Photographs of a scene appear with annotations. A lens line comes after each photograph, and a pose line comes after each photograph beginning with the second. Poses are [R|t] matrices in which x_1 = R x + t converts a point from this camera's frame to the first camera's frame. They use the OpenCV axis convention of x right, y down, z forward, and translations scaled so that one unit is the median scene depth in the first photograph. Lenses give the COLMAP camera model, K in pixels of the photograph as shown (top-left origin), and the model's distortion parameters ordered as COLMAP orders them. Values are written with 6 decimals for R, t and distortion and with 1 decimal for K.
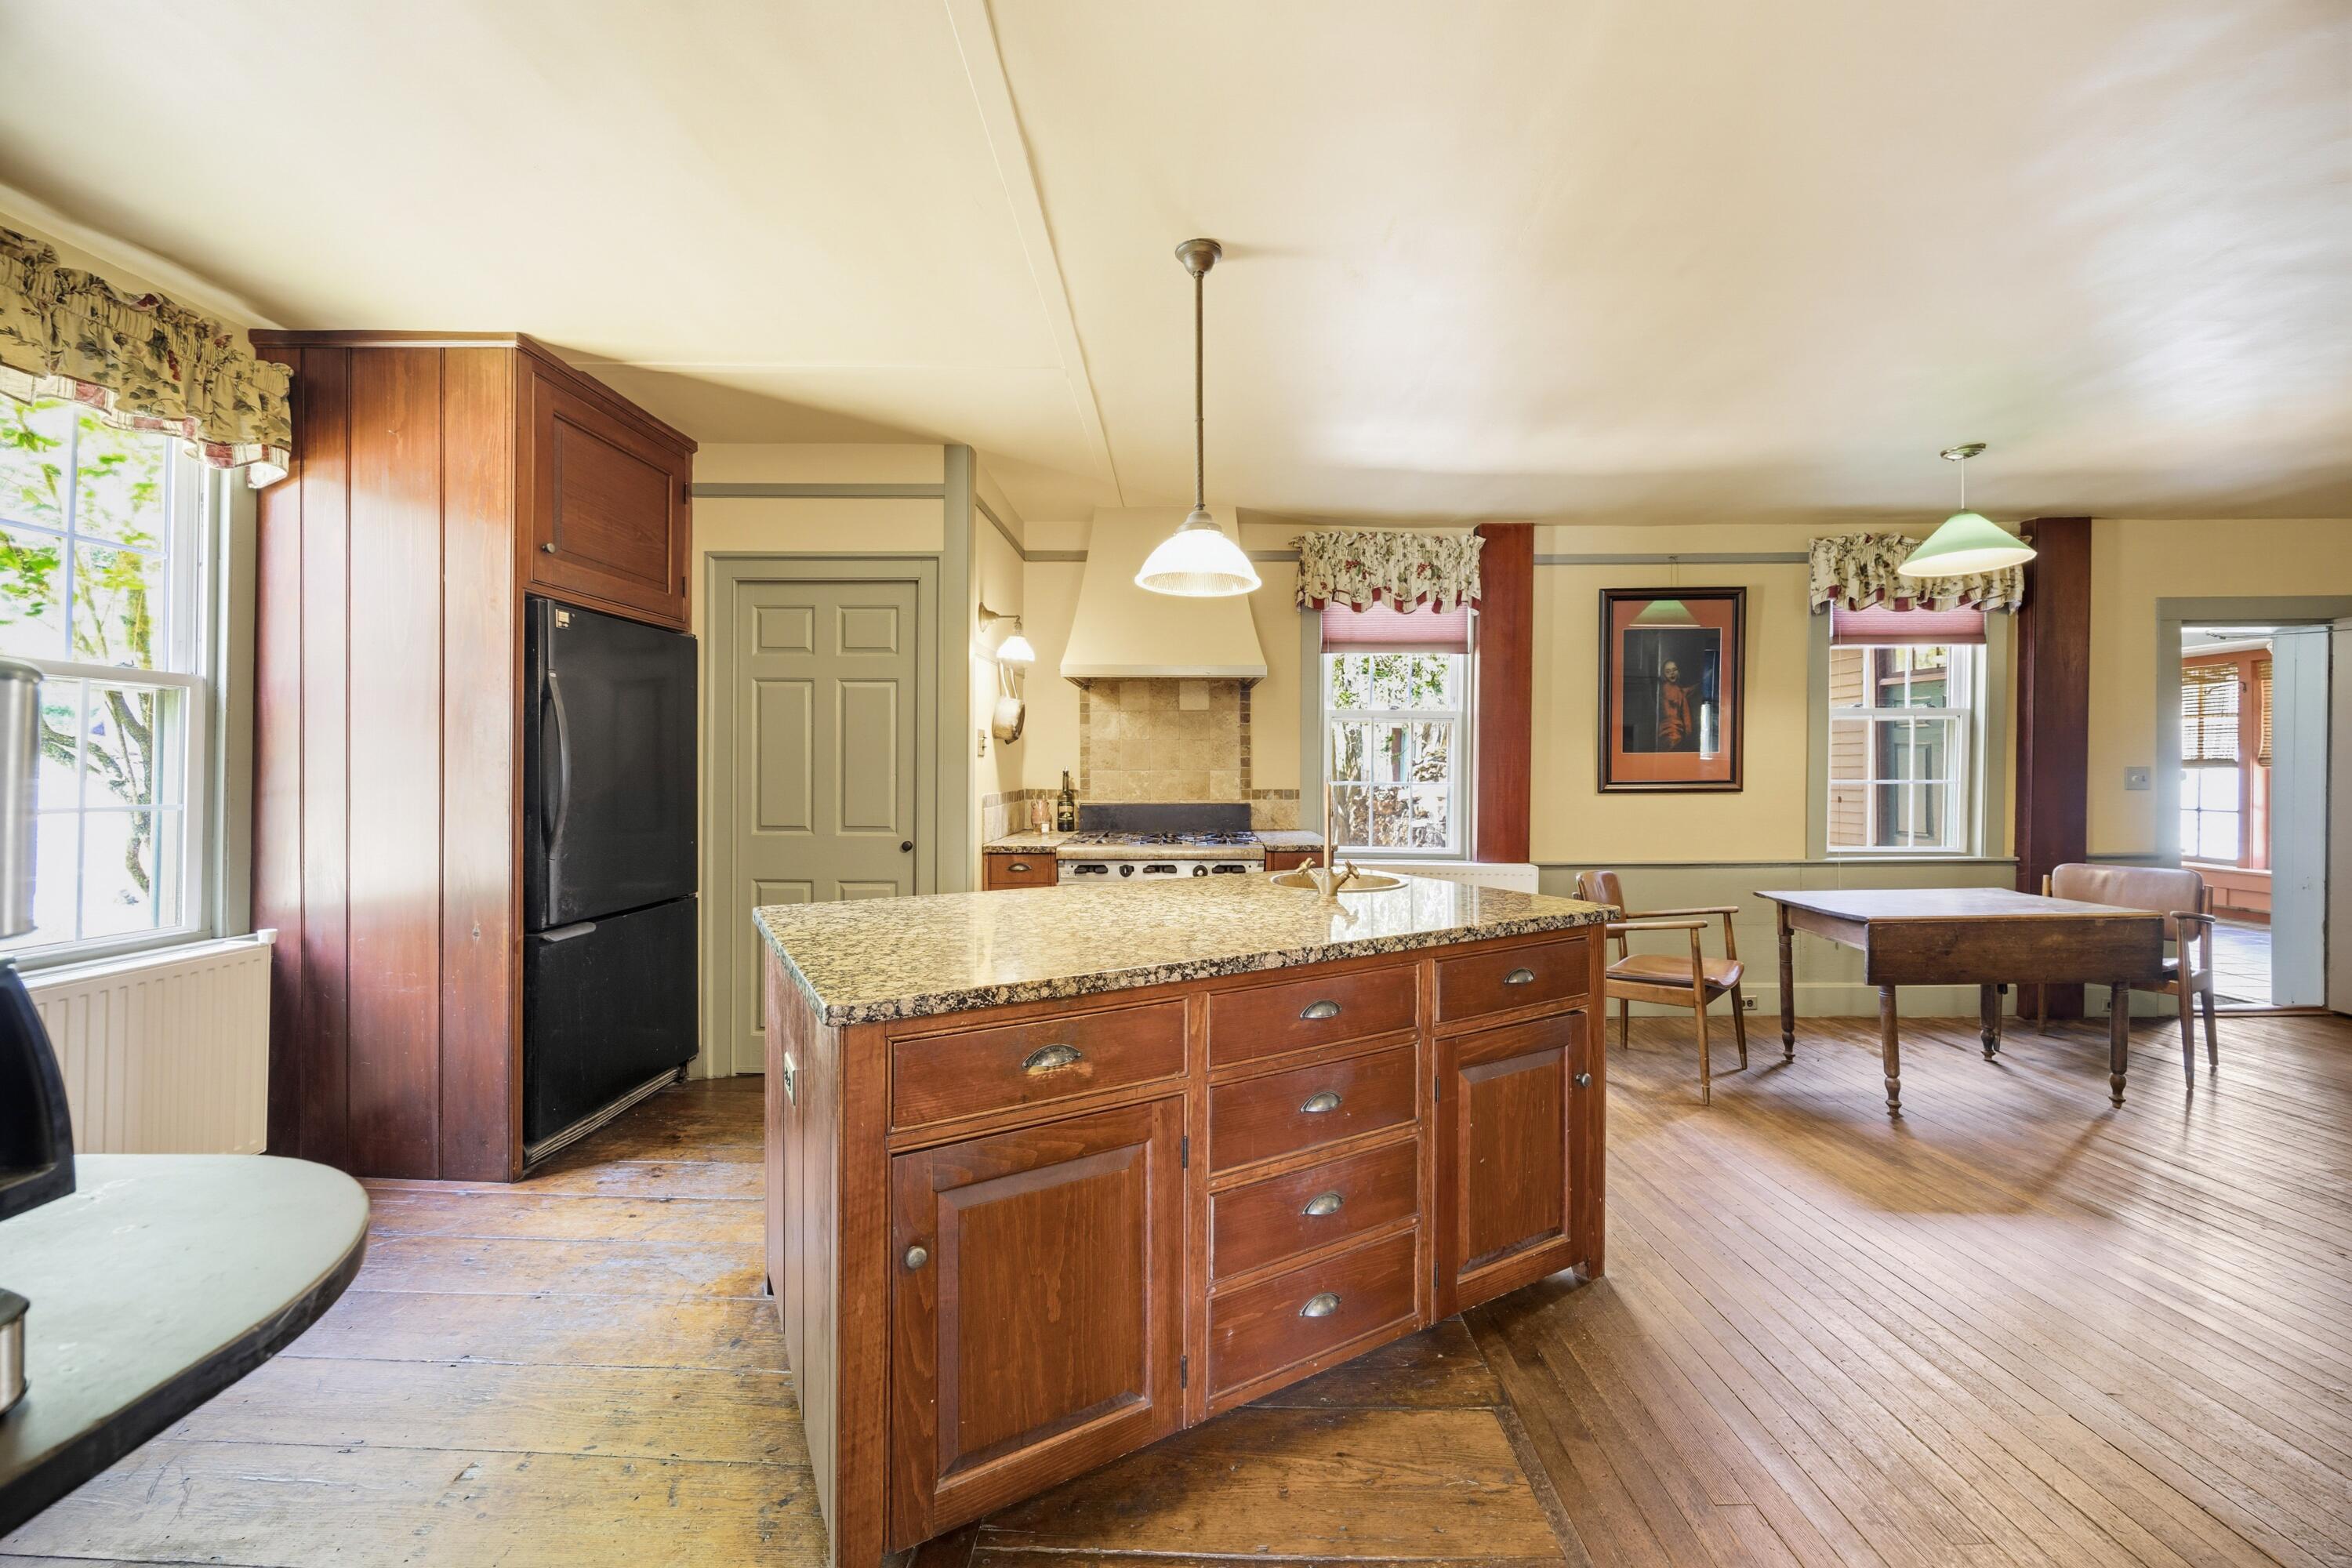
lens RADIAL K [[905.7, 0, 1182.0], [0, 905.7, 762.7], [0, 0, 1]] dist [-0.004286, 0.000500]
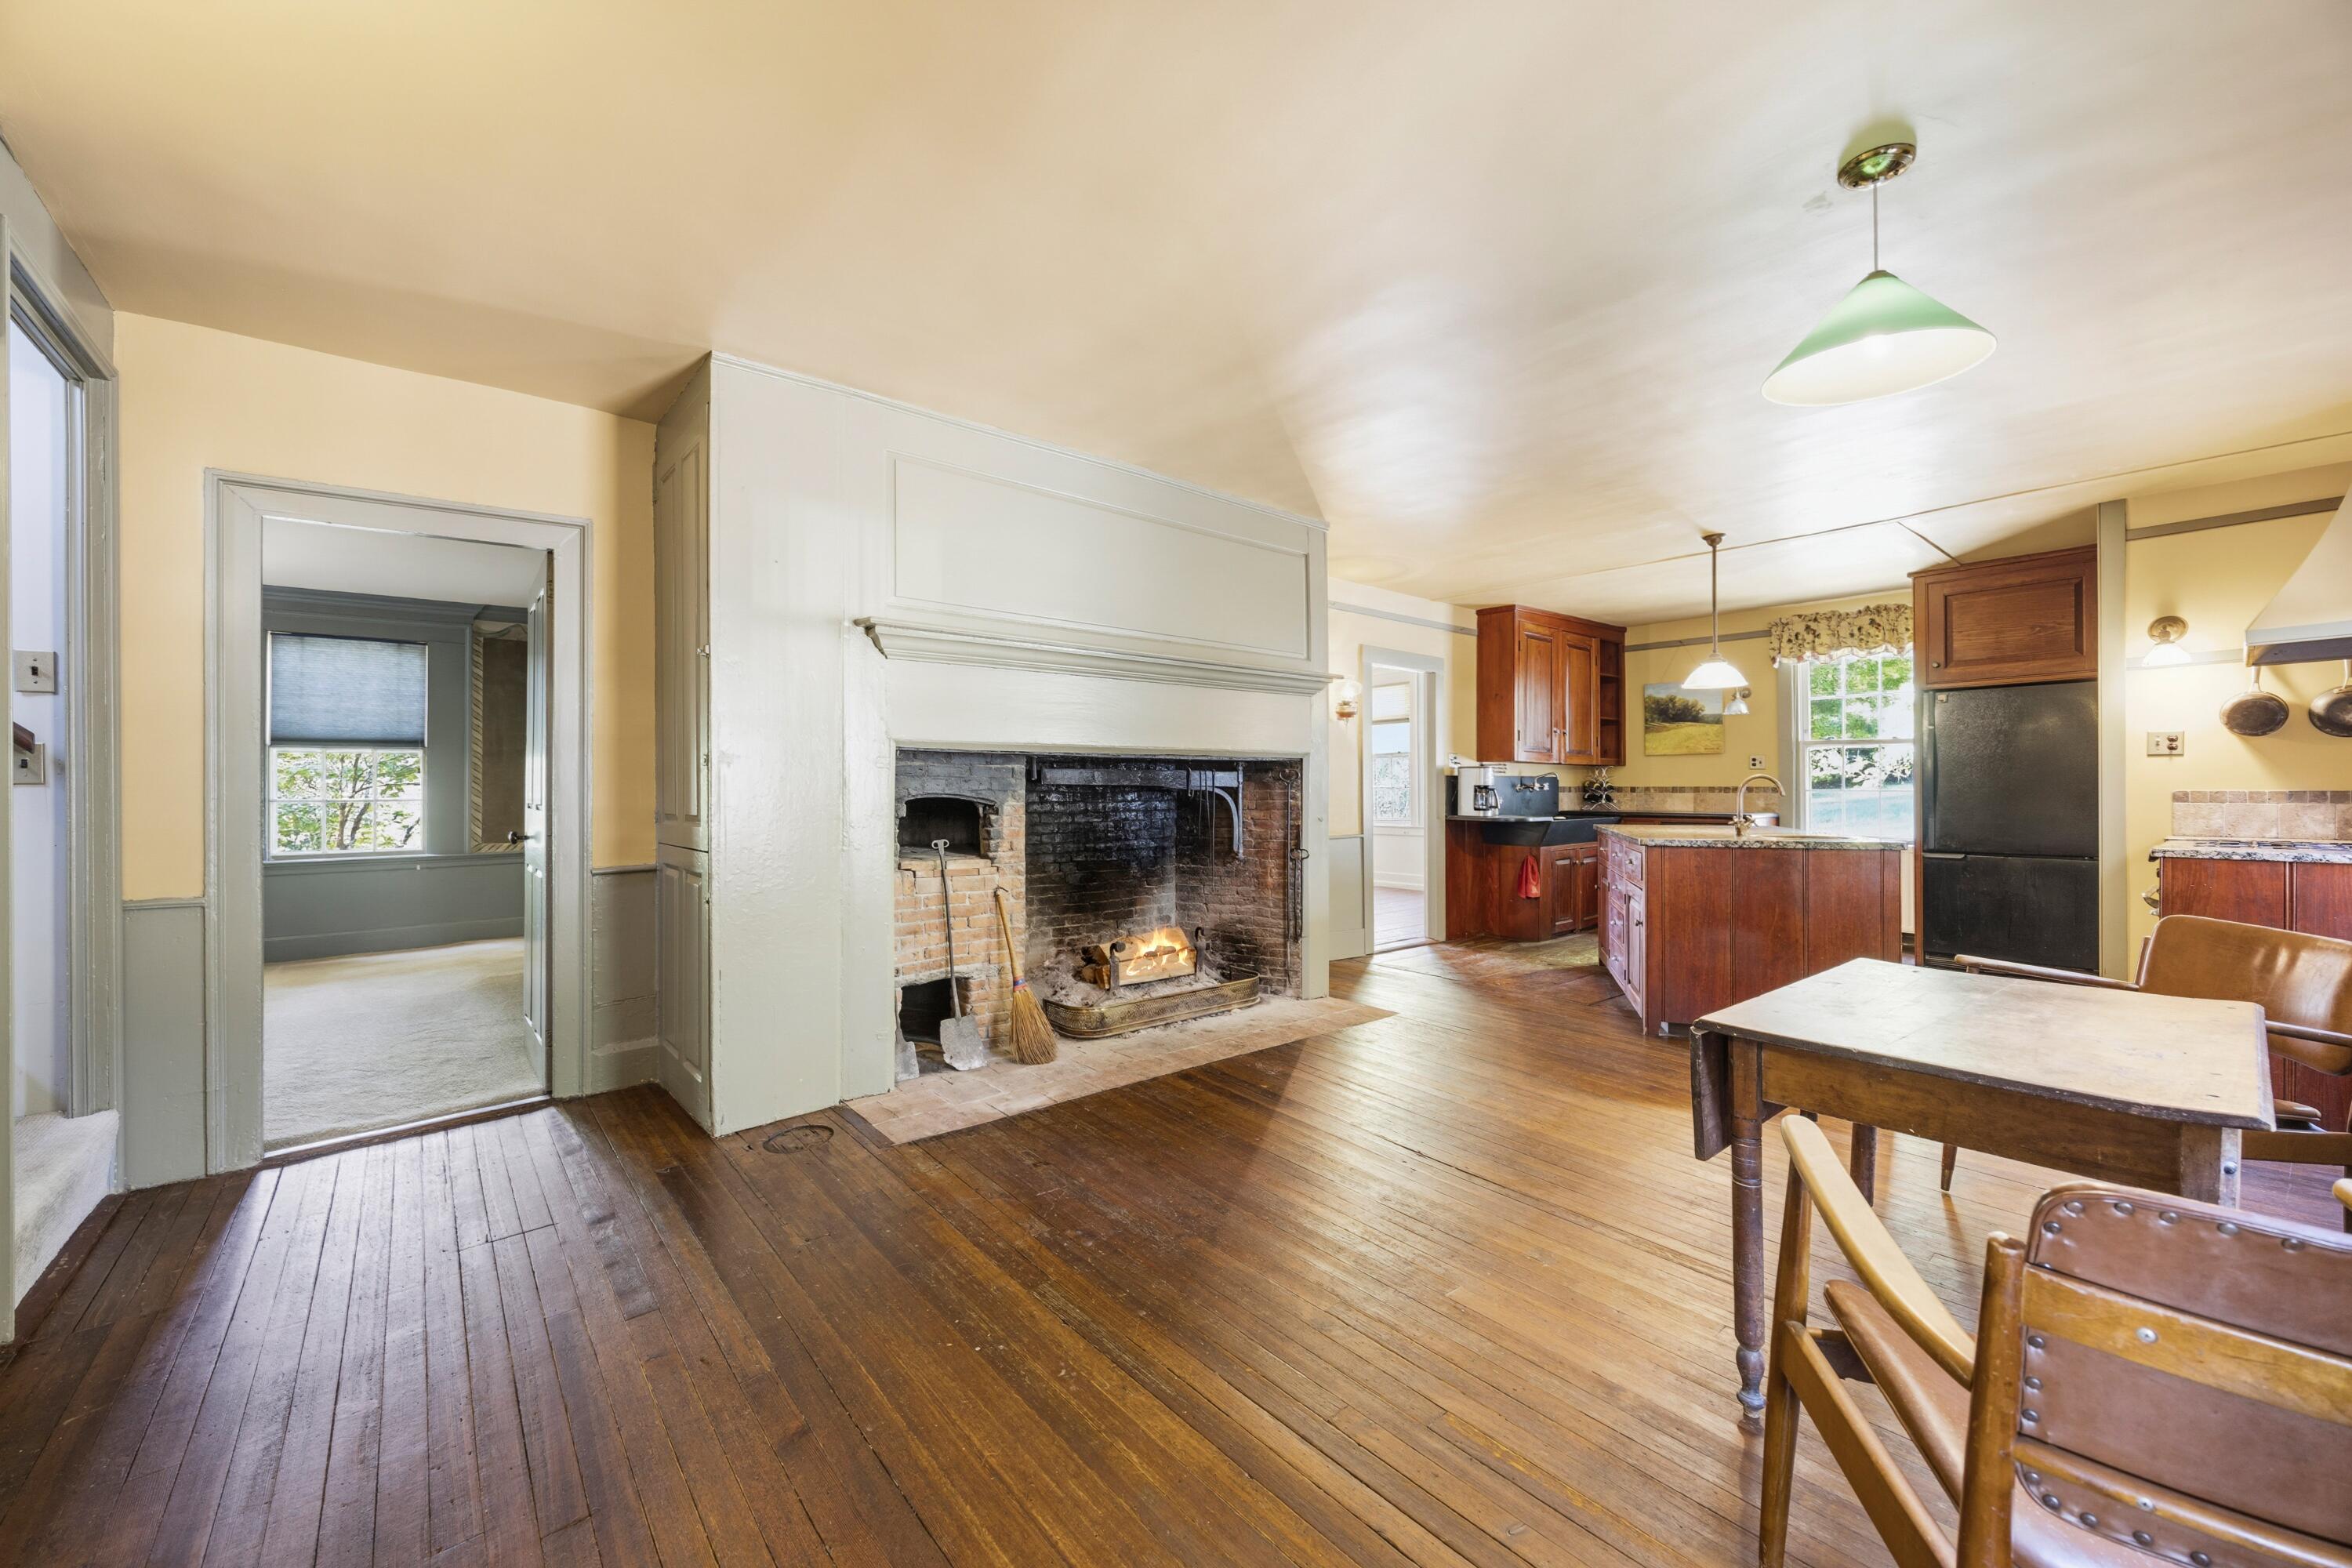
lens RADIAL K [[905.7, 0, 1171.6], [0, 905.7, 780.8], [0, 0, 1]] dist [-0.004286, 0.000500]
pose [[-0.761172, -0.008279, -0.648497, 1.168914], [0.003413, 0.999854, -0.016770, 0.031688], [0.648541, -0.014979, -0.761033, 0.862332]]
